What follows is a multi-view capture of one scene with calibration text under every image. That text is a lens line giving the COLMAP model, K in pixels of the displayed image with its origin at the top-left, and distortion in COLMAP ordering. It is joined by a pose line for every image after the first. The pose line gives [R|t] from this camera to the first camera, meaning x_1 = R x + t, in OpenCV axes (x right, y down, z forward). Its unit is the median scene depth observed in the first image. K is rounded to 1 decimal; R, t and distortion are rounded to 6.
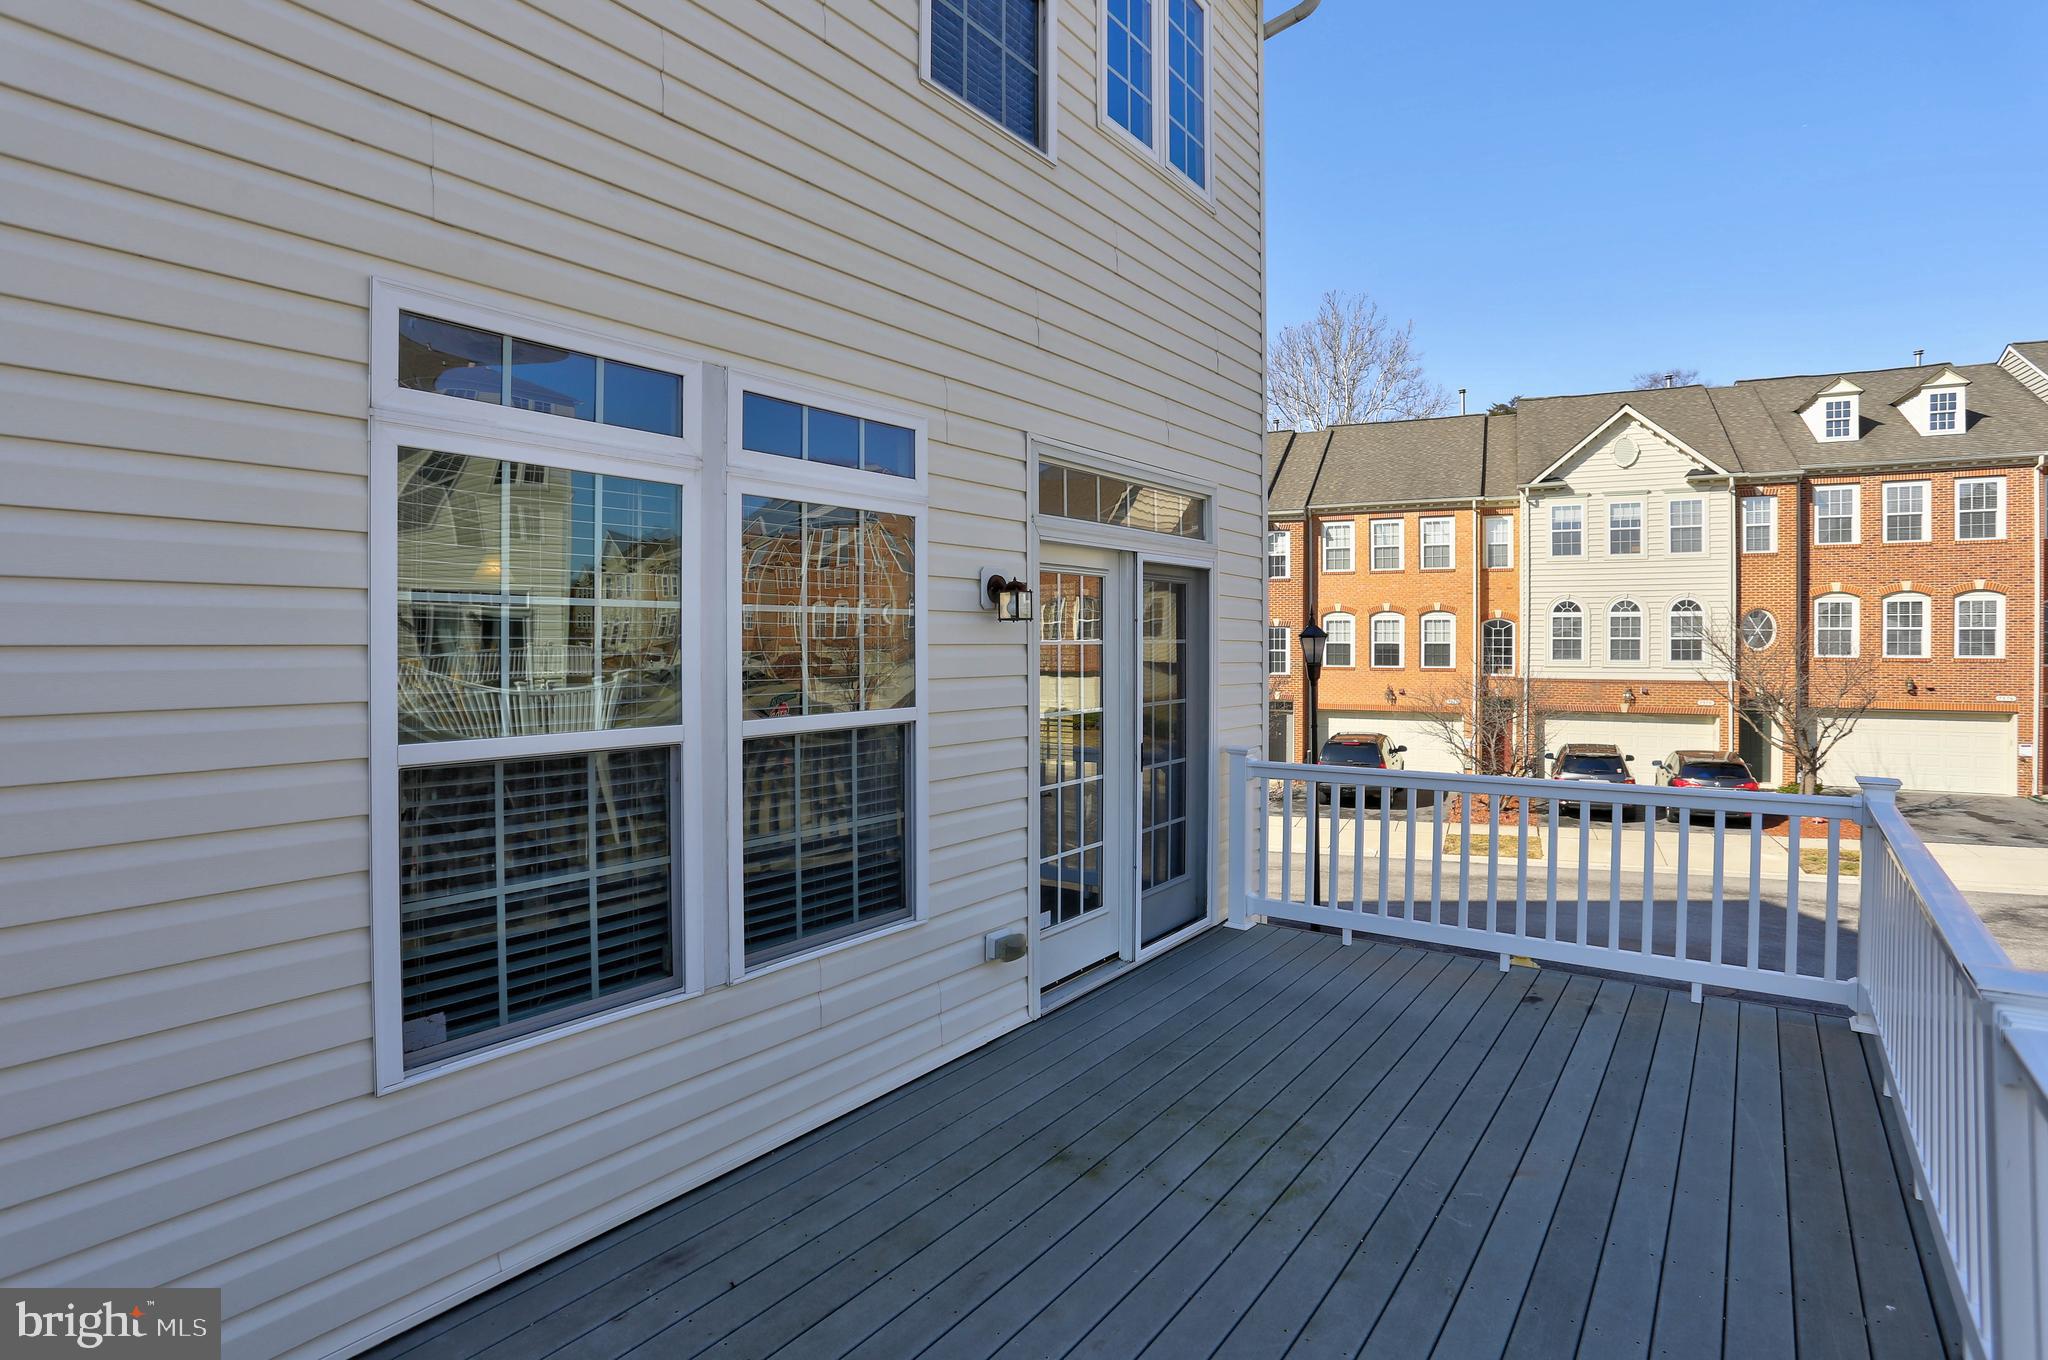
lens RADIAL K [[1016.7, 0, 1042.2], [0, 1016.7, 625.6], [0, 0, 1]] dist [-0.068668, 0.026322]
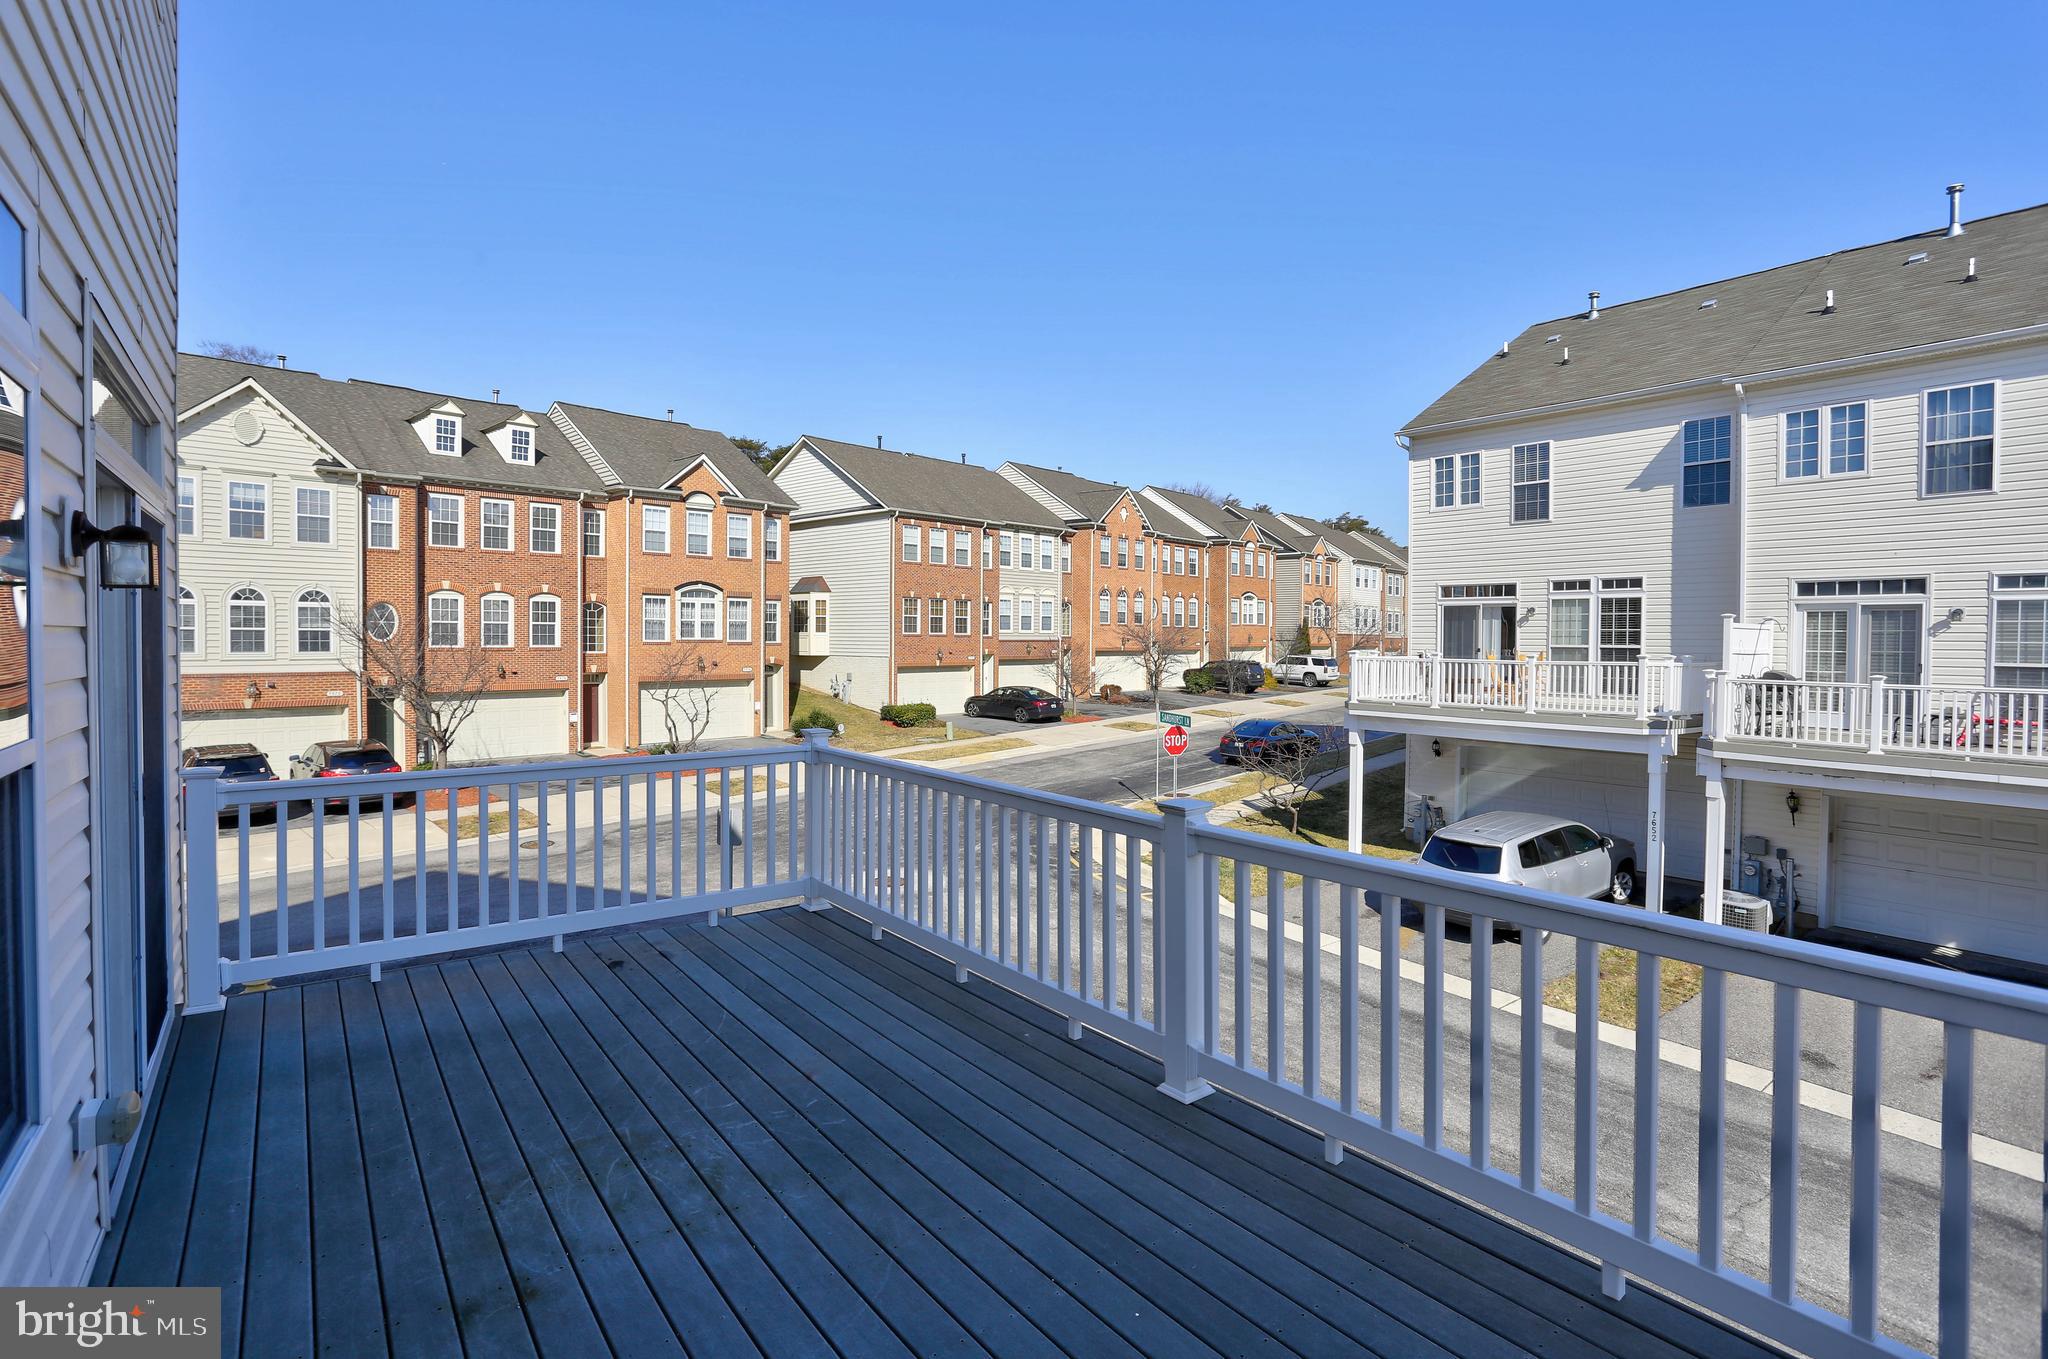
lens RADIAL K [[1016.7, 0, 979.3], [0, 1016.7, 648.4], [0, 0, 1]] dist [-0.068668, 0.026322]
pose [[0.292911, -0.009111, 0.956096, -0.108243], [-0.020676, 0.999660, 0.015861, 0.002576], [-0.955916, -0.024414, 0.292623, 0.080946]]
